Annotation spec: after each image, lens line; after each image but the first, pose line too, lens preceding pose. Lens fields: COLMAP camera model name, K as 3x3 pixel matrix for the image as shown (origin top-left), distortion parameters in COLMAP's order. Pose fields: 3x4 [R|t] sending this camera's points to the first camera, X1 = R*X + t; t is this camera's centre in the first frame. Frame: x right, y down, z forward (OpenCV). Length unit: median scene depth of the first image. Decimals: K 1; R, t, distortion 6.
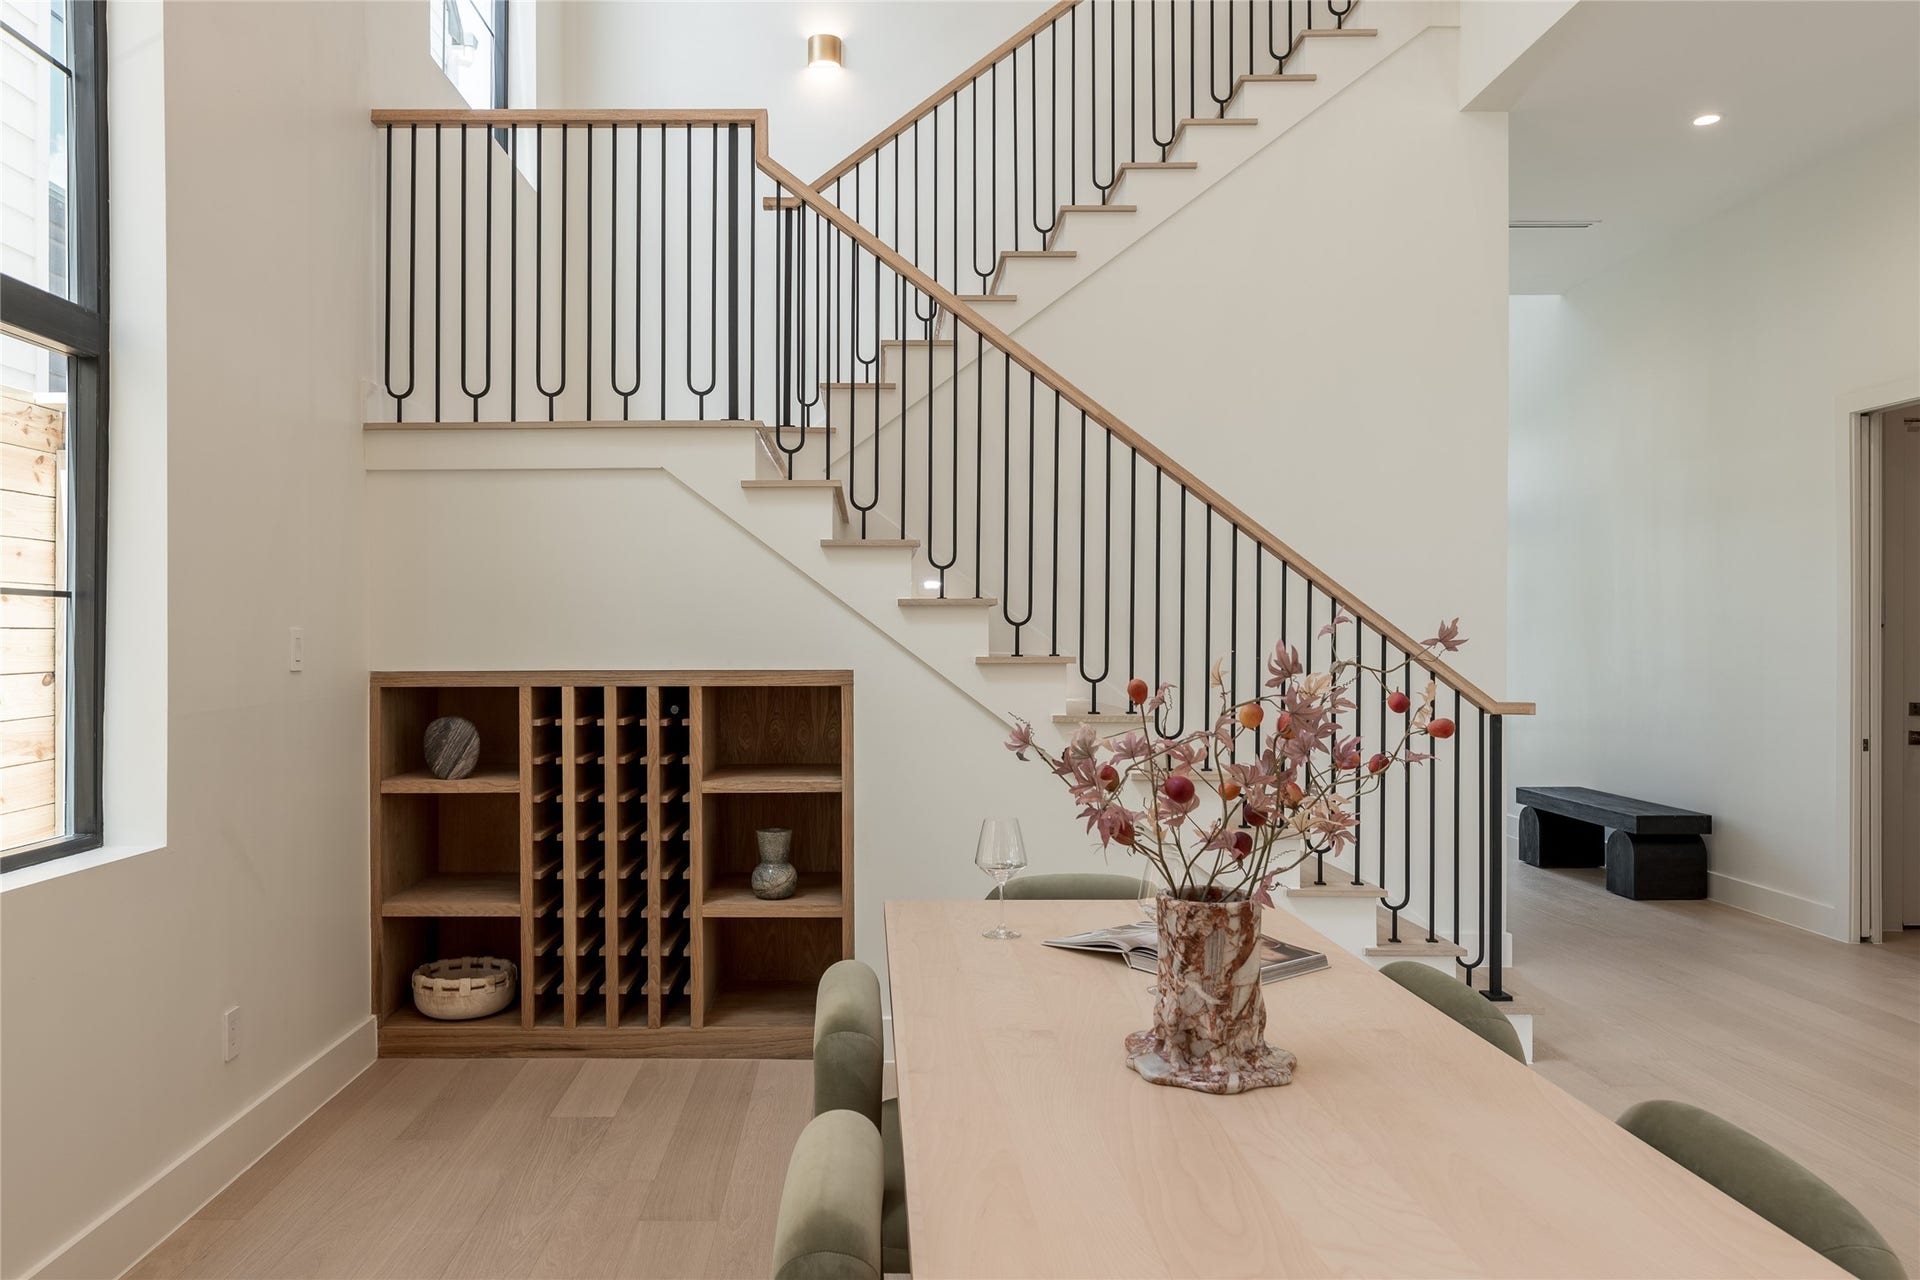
lens RADIAL K [[1281.5, 0, 826.9], [0, 1281.5, 639.9], [0, 0, 1]] dist [0.002640, -0.005148]
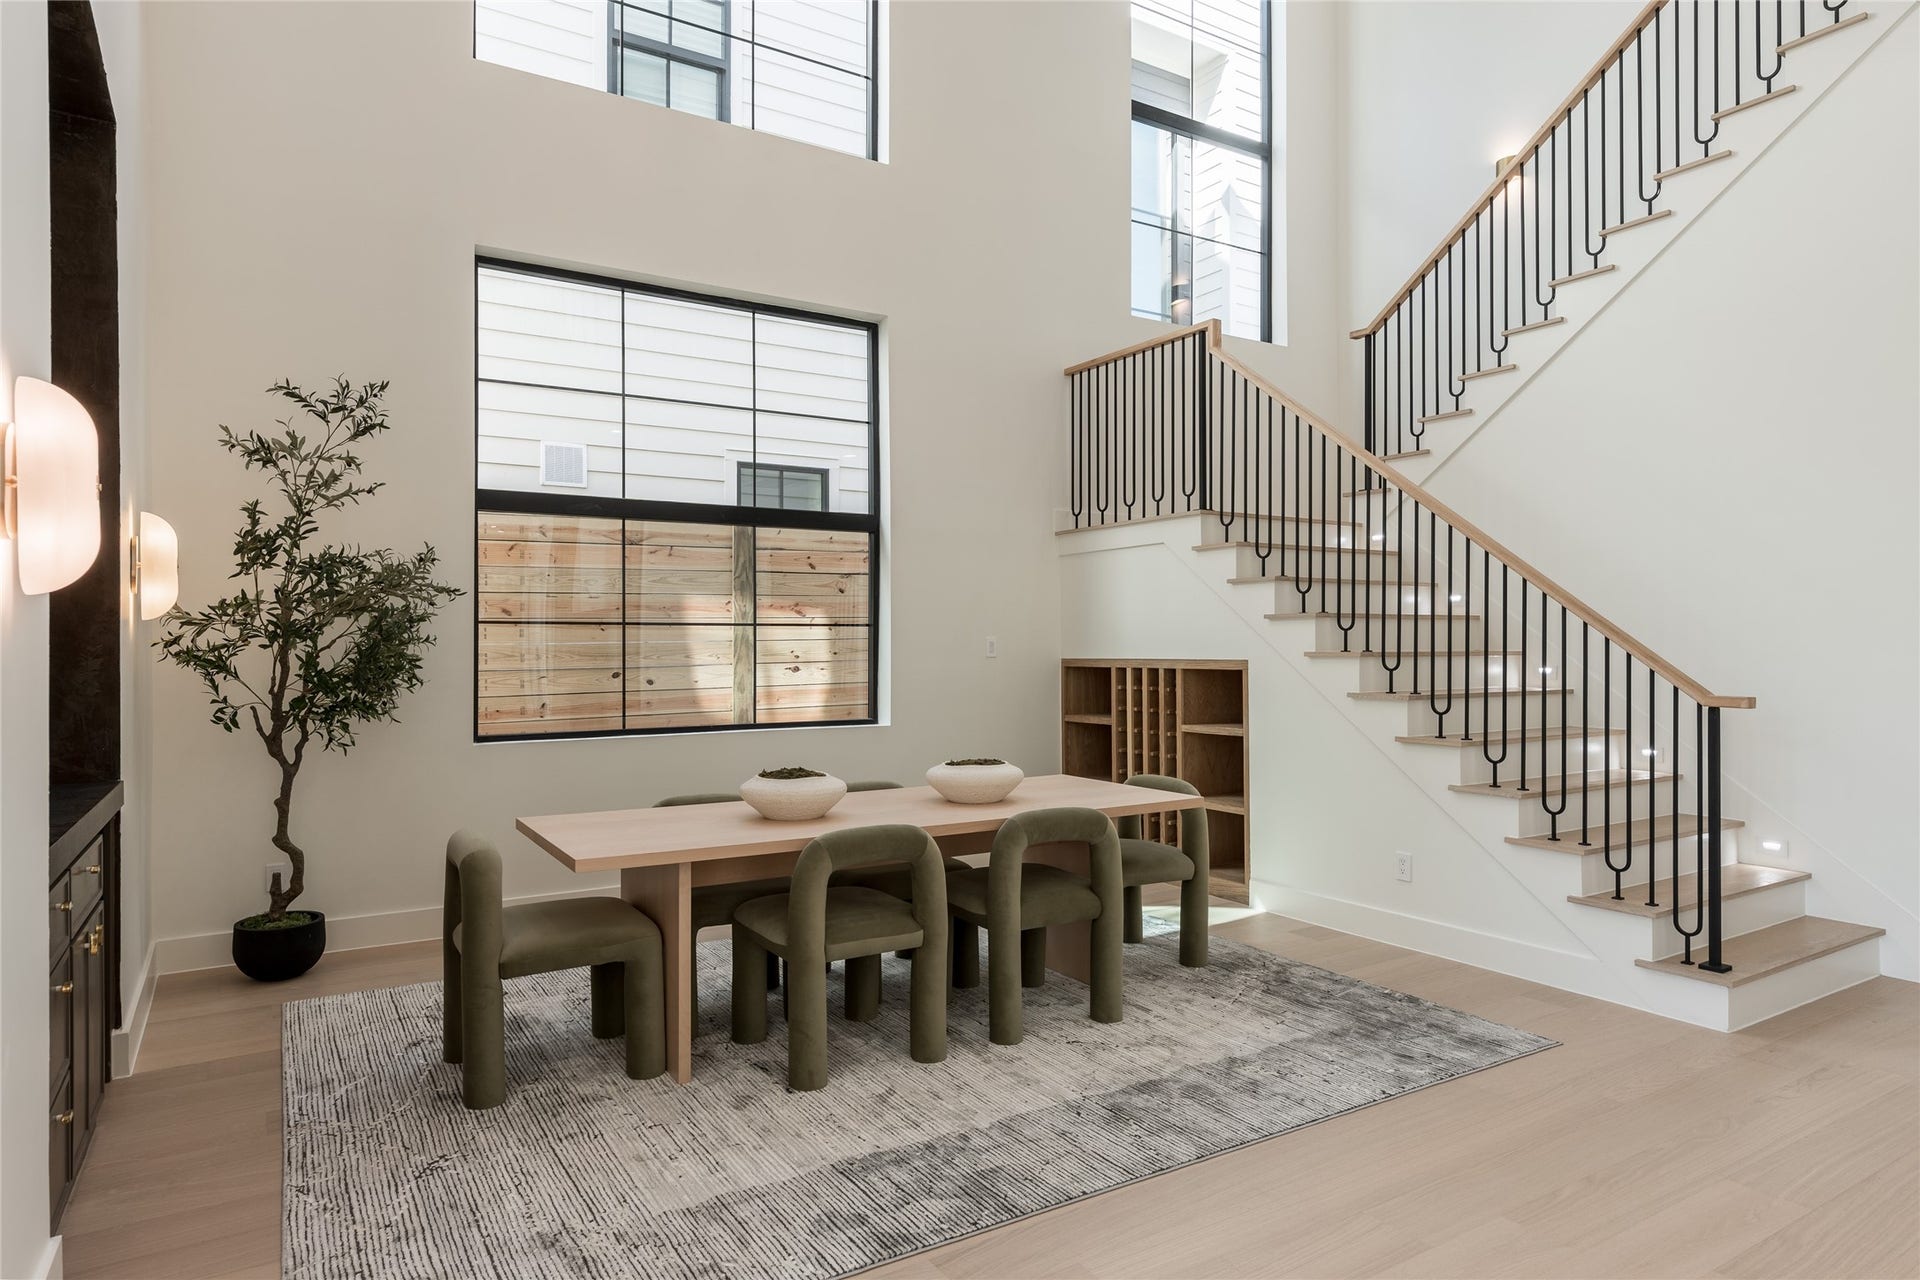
lens RADIAL K [[1122.2, 0, 947.5], [0, 1122.2, 629.7], [0, 0, 1]] dist [-0.006585, 0.001131]
pose [[0.533930, -0.013324, -0.845424, 0.995528], [0.002763, 0.999898, -0.014013, 0.004460], [0.845524, 0.005147, 0.533912, -0.057837]]
